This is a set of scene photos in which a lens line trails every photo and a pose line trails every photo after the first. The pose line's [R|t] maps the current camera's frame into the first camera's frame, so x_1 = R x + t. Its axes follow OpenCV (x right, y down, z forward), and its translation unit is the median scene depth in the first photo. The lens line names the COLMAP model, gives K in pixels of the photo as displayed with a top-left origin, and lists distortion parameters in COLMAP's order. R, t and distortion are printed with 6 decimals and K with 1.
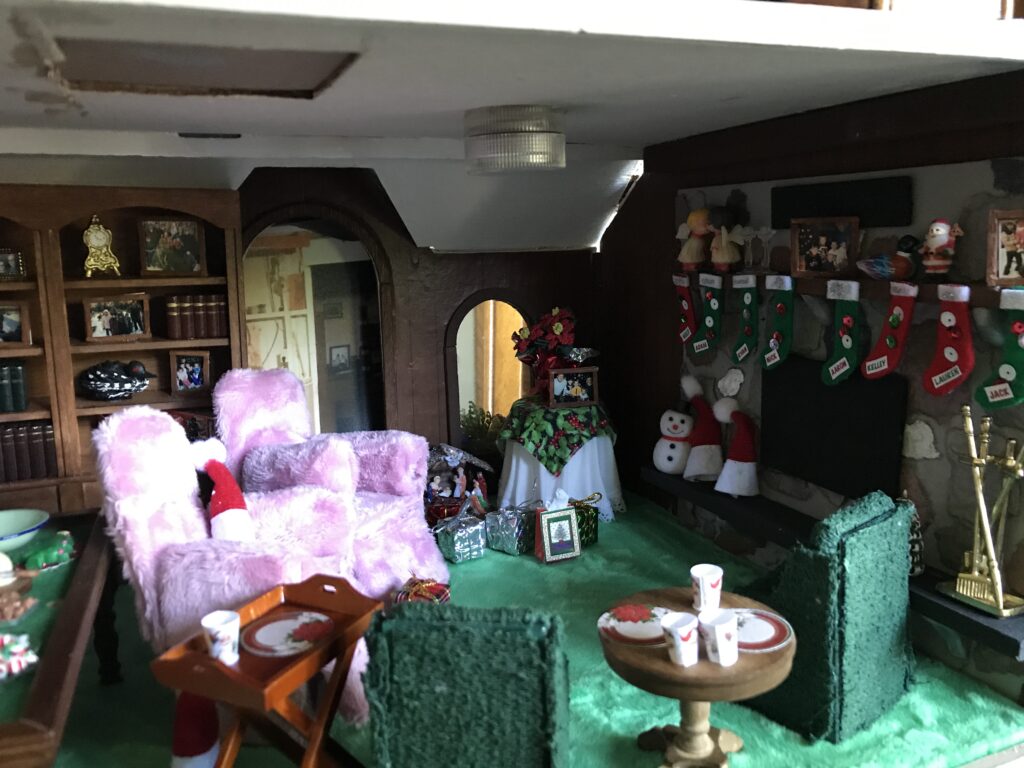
lens RADIAL K [[852.7, 0, 512.9], [0, 852.7, 379.2], [0, 0, 1]] dist [0.007384, -0.018081]
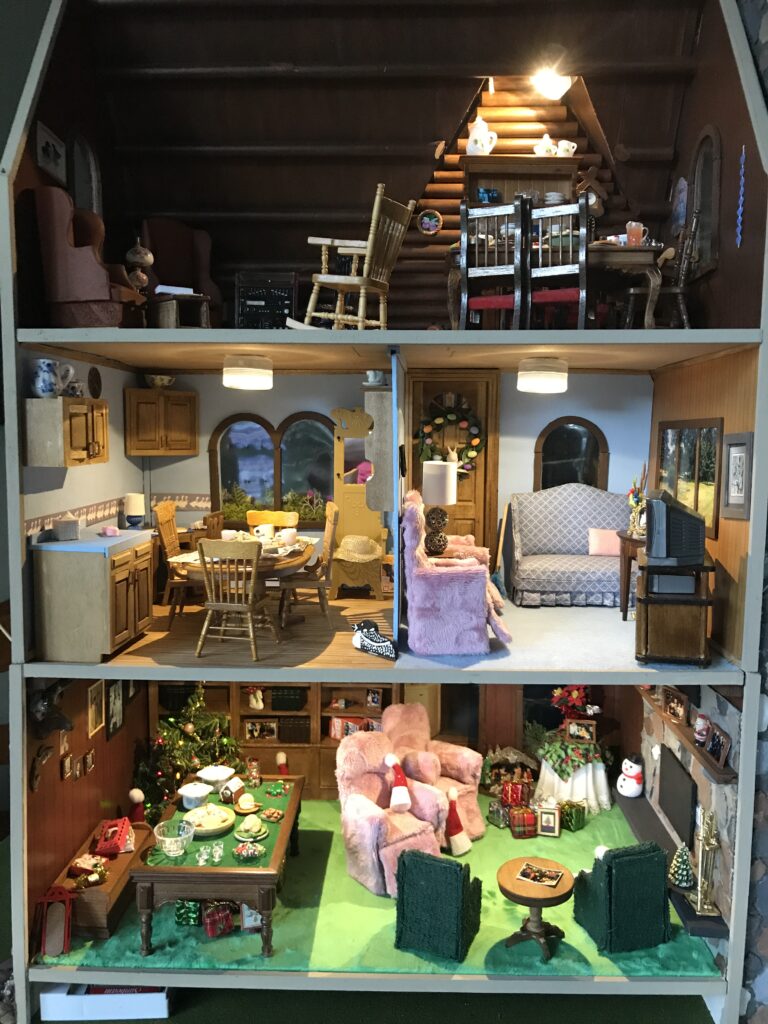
lens RADIAL K [[852.7, 0, 384.0], [0, 852.7, 512.0], [0, 0, 1]] dist [0.007384, -0.018081]
pose [[0.924830, 0.072554, -0.373396, 0.362914], [-0.099455, 0.993615, -0.053263, -0.343982], [0.367147, 0.086396, 0.926142, -0.885784]]
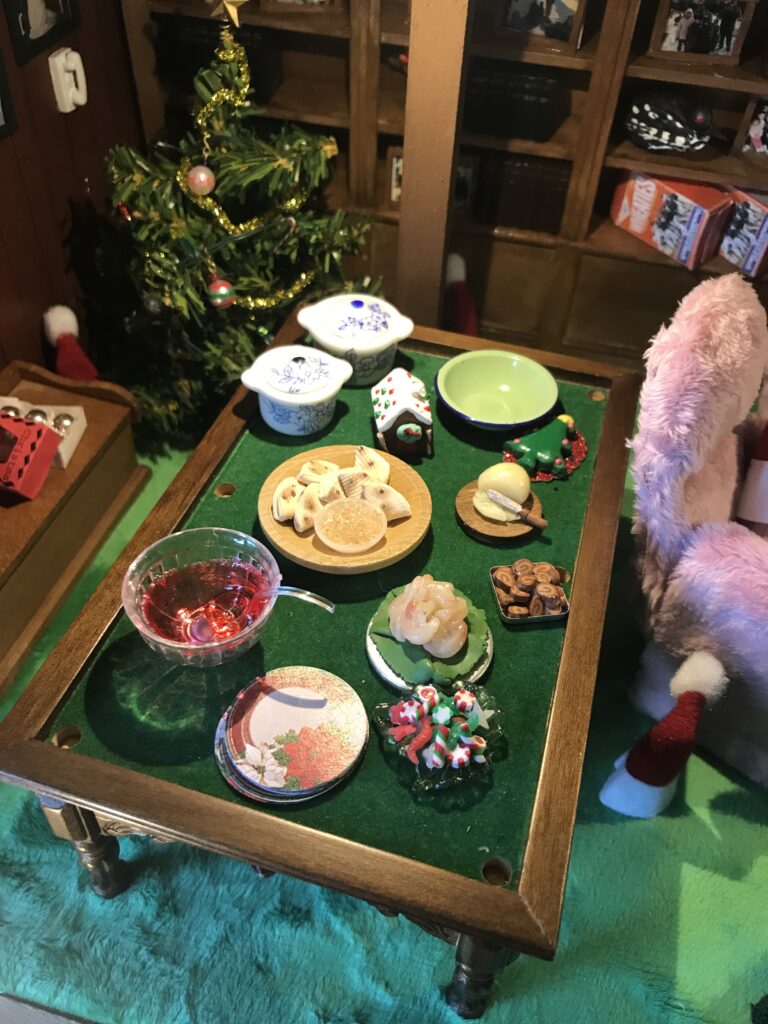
lens RADIAL K [[852.7, 0, 384.0], [0, 852.7, 512.0], [0, 0, 1]] dist [0.007384, -0.018081]
pose [[0.806129, 0.458719, -0.373808, -0.240720], [-0.155490, 0.773719, 0.614151, -0.144125], [0.570945, -0.436961, 0.695044, 0.239958]]
